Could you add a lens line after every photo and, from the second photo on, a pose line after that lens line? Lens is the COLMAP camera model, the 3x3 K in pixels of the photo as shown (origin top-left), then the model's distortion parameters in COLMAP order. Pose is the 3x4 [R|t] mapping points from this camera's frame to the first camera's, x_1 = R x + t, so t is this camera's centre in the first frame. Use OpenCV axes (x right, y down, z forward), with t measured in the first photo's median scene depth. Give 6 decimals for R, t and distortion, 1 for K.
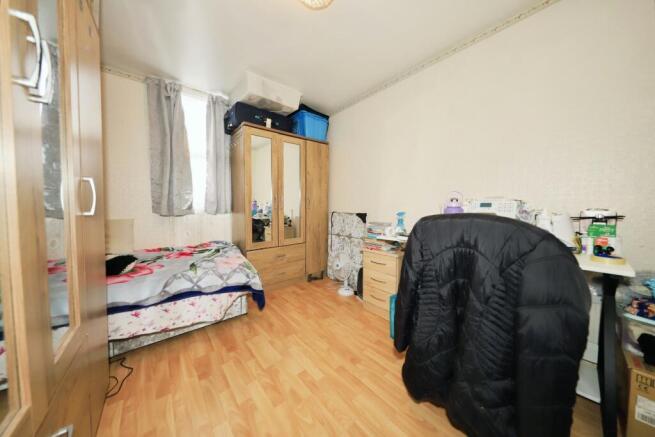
lens RADIAL K [[206.7, 0, 327.5], [0, 206.7, 218.5], [0, 0, 1]] dist [-0.000558, 0.000001]
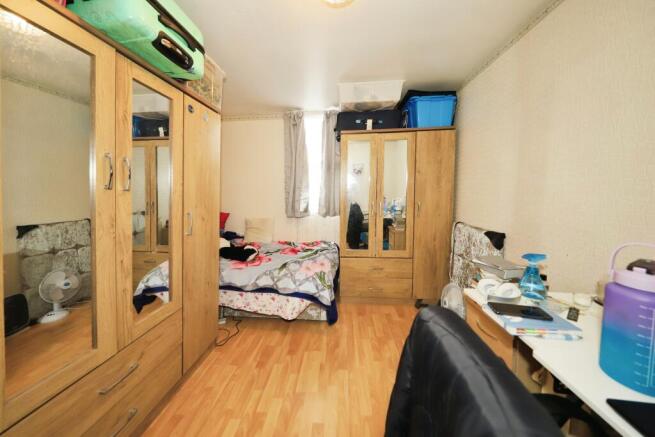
lens RADIAL K [[215.8, 0, 325.7], [0, 215.8, 196.9], [0, 0, 1]] dist [0.000319, 0.000002]
pose [[0.706329, 0.018866, -0.707632, 0.316750], [-0.037541, 0.999236, -0.010832, -0.129178], [0.706887, 0.034216, 0.706498, 0.199992]]
